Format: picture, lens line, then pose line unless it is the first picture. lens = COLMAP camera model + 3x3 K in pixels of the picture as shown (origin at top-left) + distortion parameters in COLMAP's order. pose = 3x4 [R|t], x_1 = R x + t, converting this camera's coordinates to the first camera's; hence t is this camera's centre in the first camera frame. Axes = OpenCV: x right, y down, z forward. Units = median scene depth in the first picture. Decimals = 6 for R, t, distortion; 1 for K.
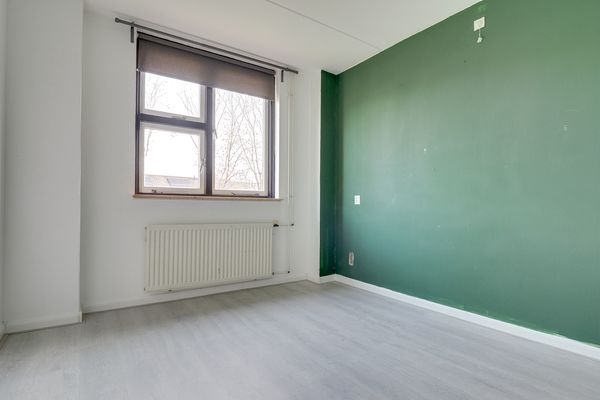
lens RADIAL K [[306.8, 0, 298.2], [0, 306.8, 203.7], [0, 0, 1]] dist [-0.002635, -0.001399]
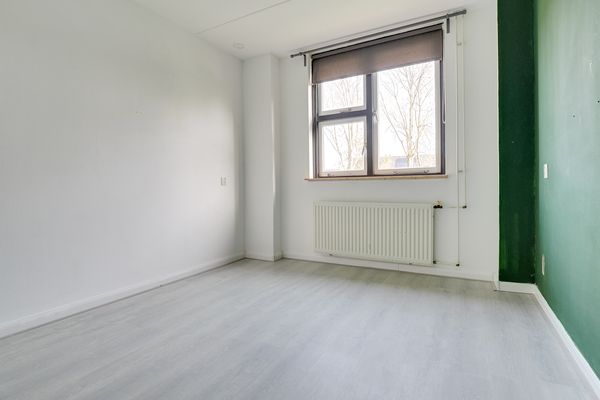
lens RADIAL K [[299.0, 0, 303.4], [0, 299.0, 189.3], [0, 0, 1]] dist [-0.002464, -0.002299]
pose [[0.469298, -0.007337, -0.883009, 0.524278], [0.028565, 0.999568, 0.006876, 0.006554], [0.882578, -0.028450, 0.469305, 0.302150]]
